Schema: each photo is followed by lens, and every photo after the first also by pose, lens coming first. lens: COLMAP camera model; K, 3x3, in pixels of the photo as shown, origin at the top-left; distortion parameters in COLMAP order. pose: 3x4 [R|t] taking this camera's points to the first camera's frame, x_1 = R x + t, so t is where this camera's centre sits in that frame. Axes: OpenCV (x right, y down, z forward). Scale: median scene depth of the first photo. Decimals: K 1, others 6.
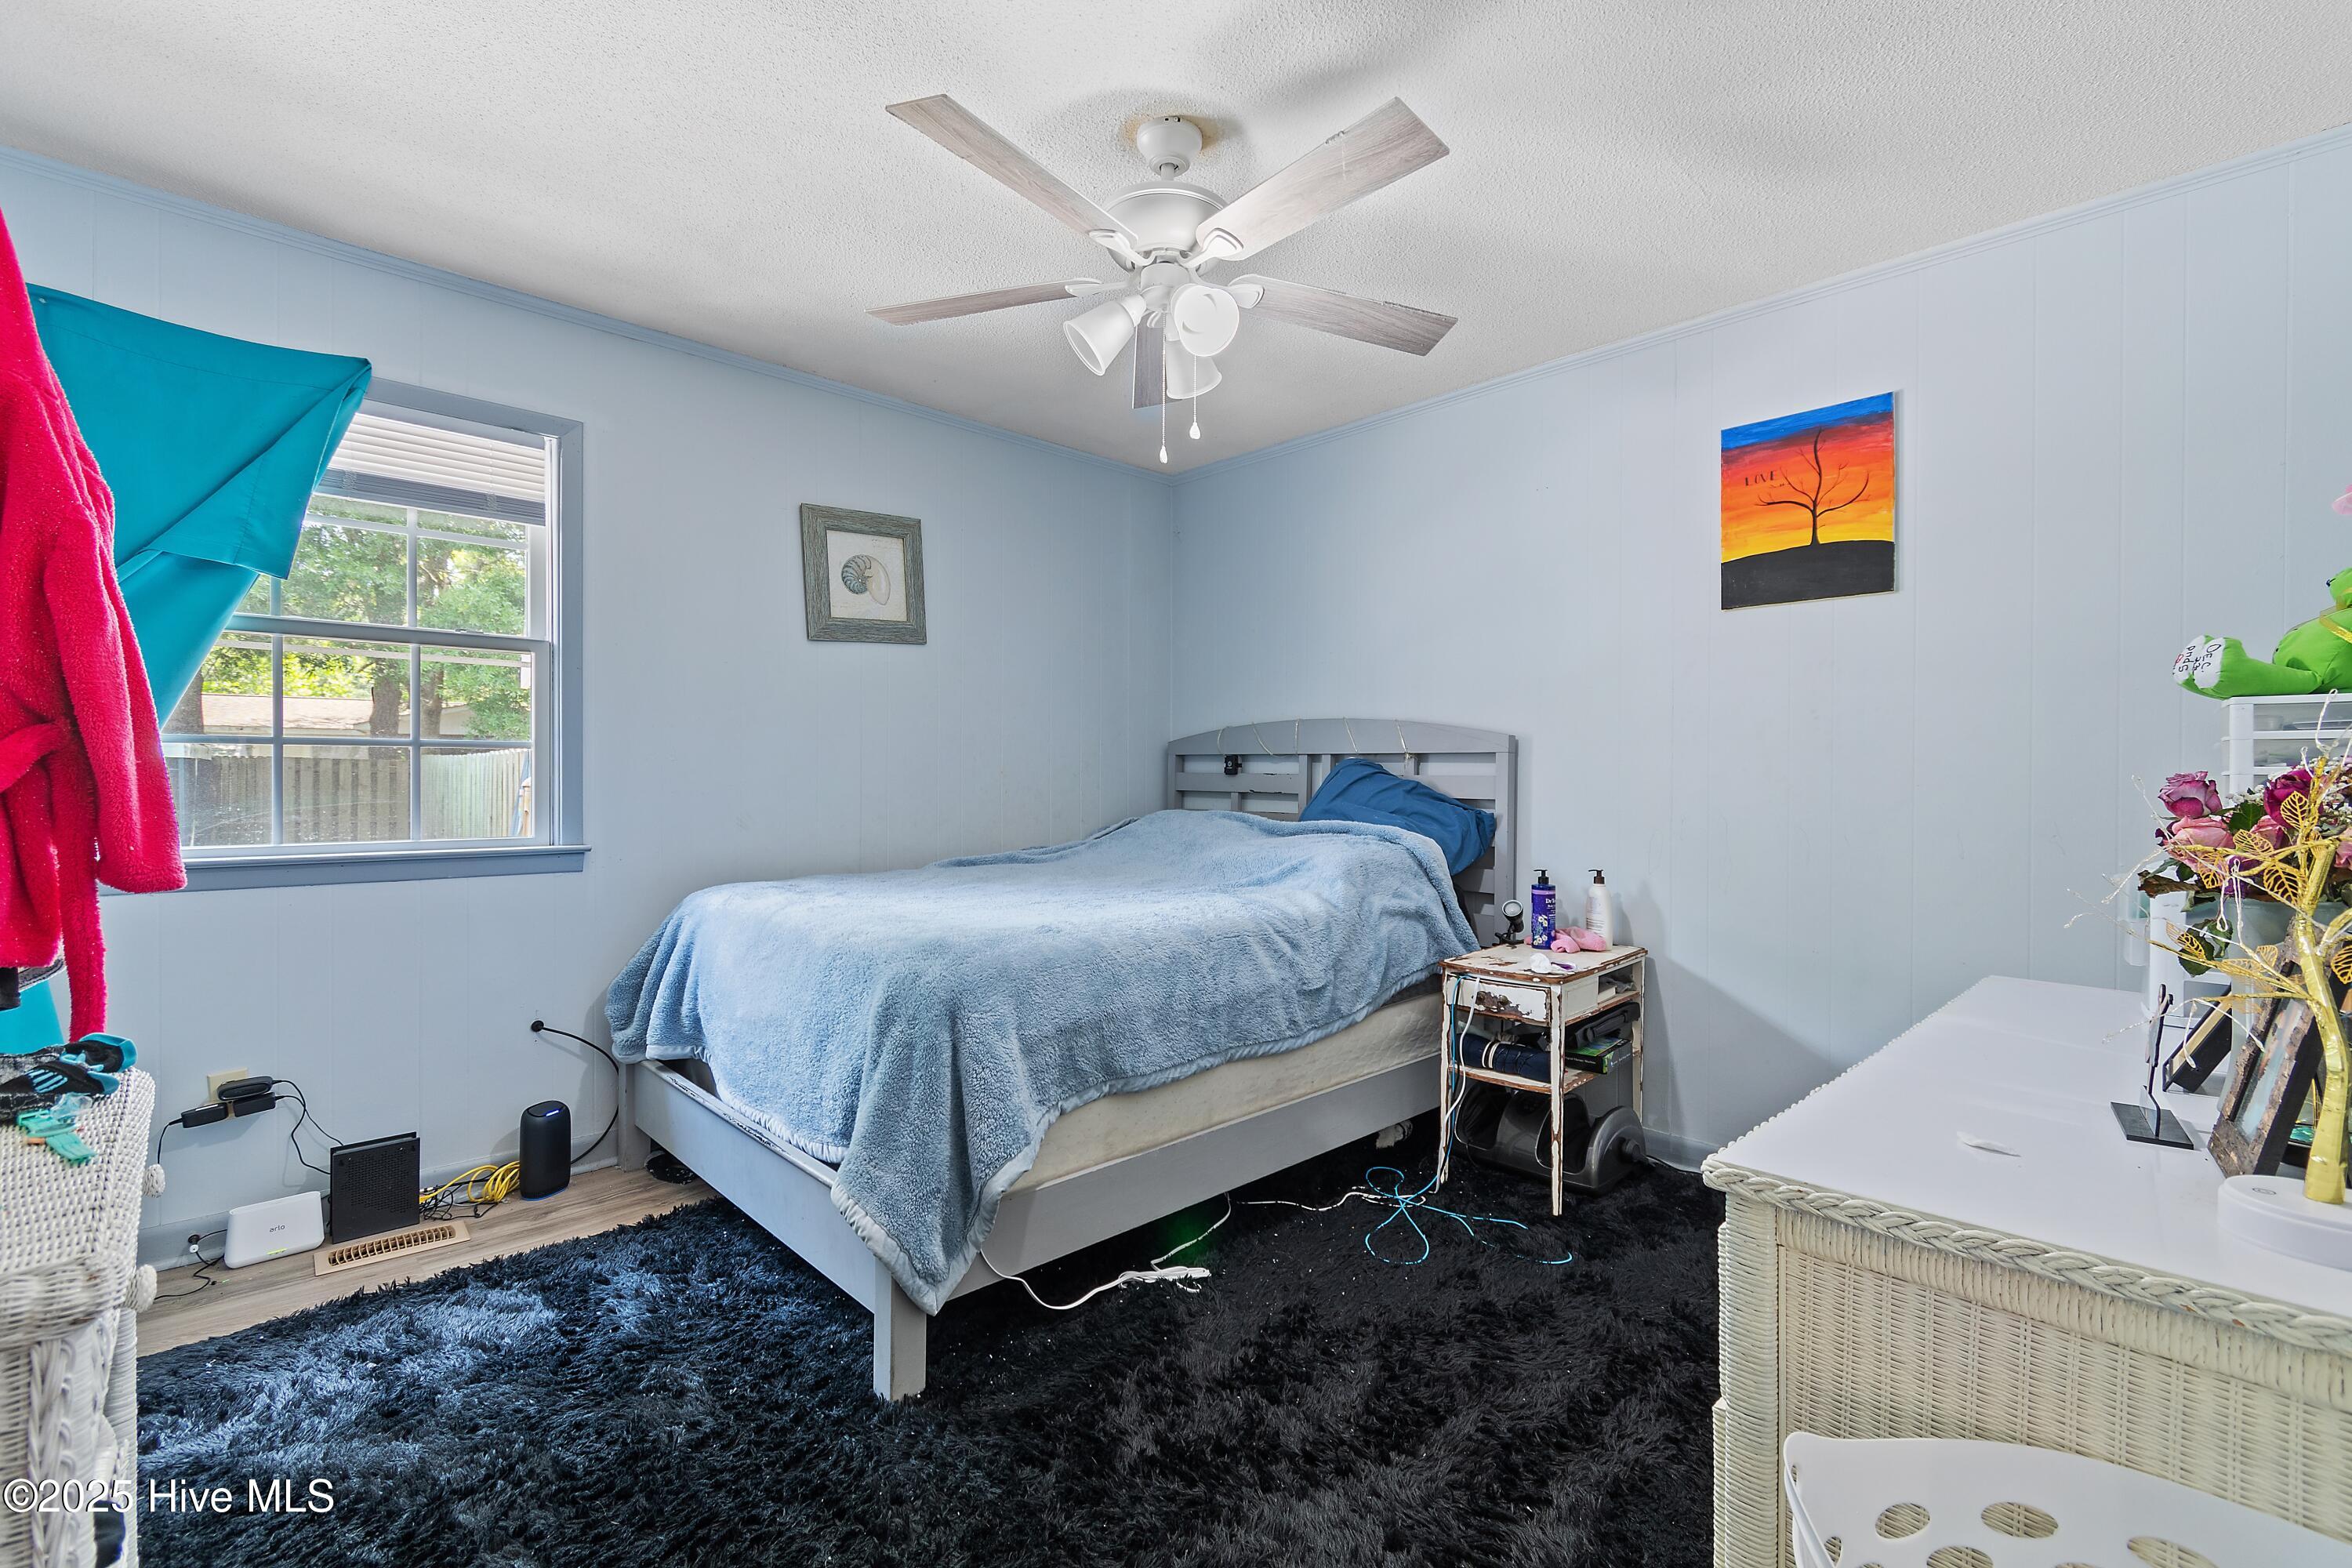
lens RADIAL K [[1038.5, 0, 1174.6], [0, 1038.5, 790.7], [0, 0, 1]] dist [-0.000696, 0.000193]
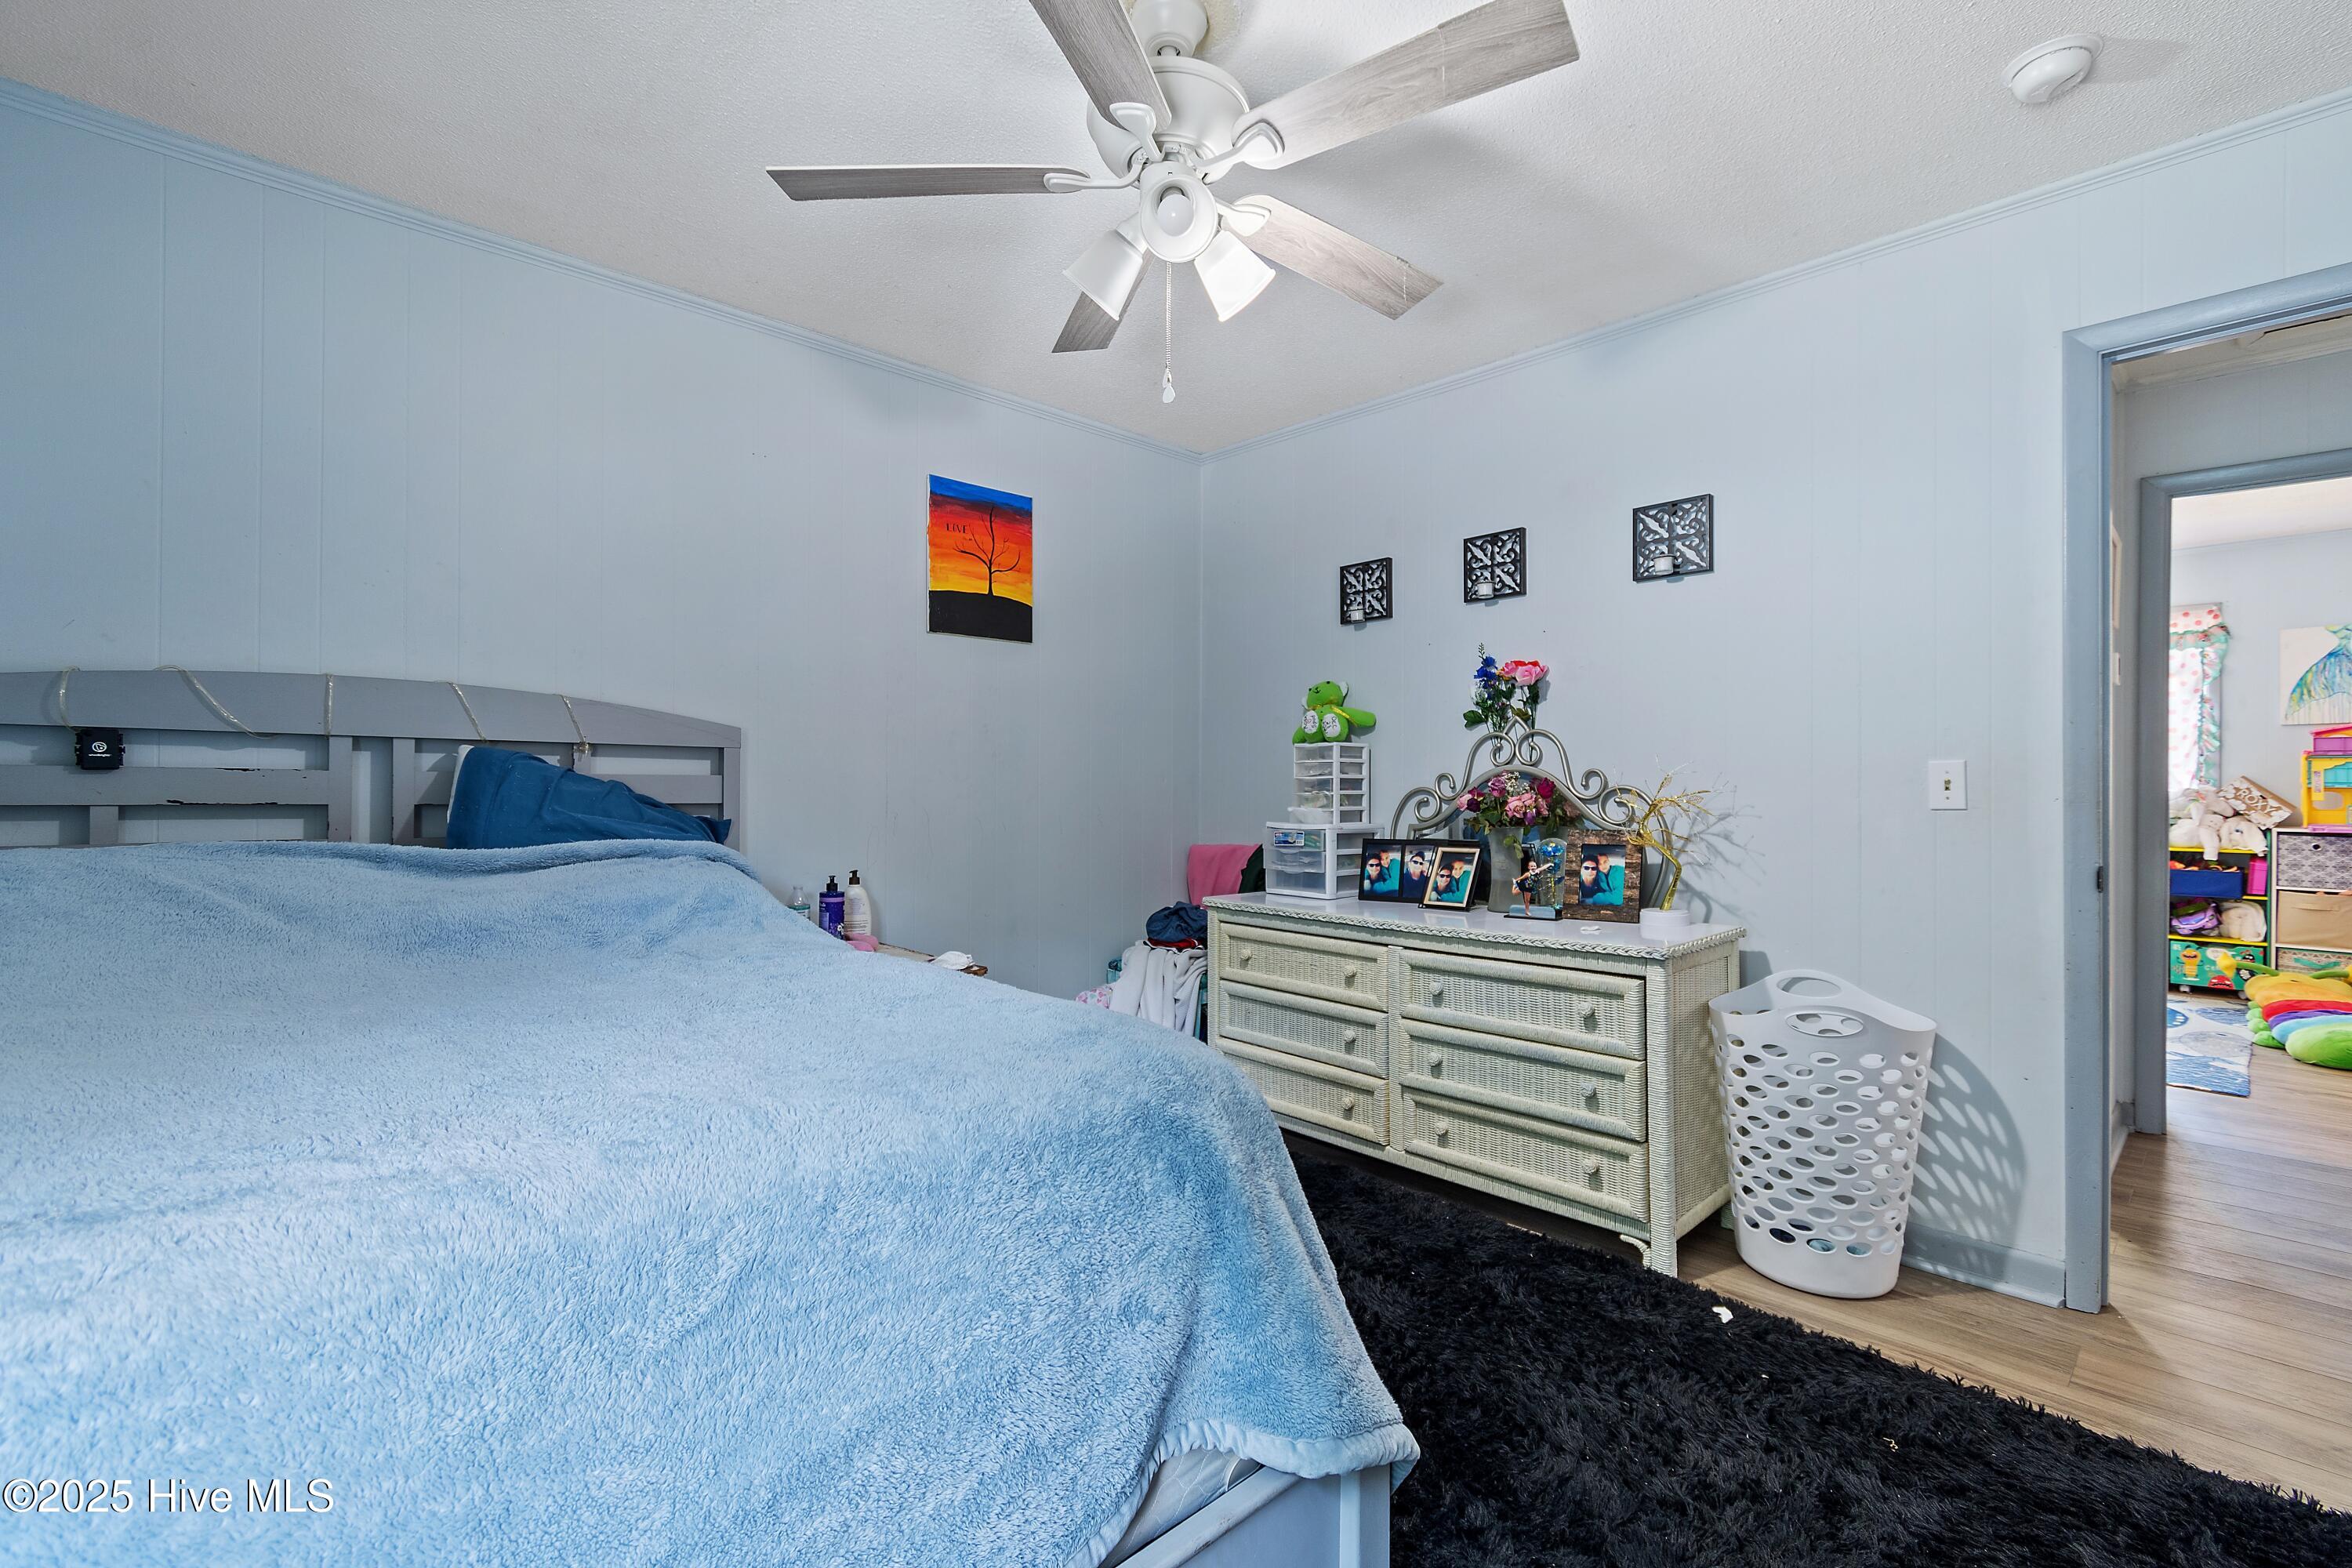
lens RADIAL K [[1038.5, 0, 1178.7], [0, 1038.5, 779.6], [0, 0, 1]] dist [-0.000696, 0.000193]
pose [[-0.004736, -0.006507, 0.999968, -0.624878], [0.004534, 0.999968, 0.006529, -0.017288], [-0.999979, 0.004565, -0.004706, 0.736489]]
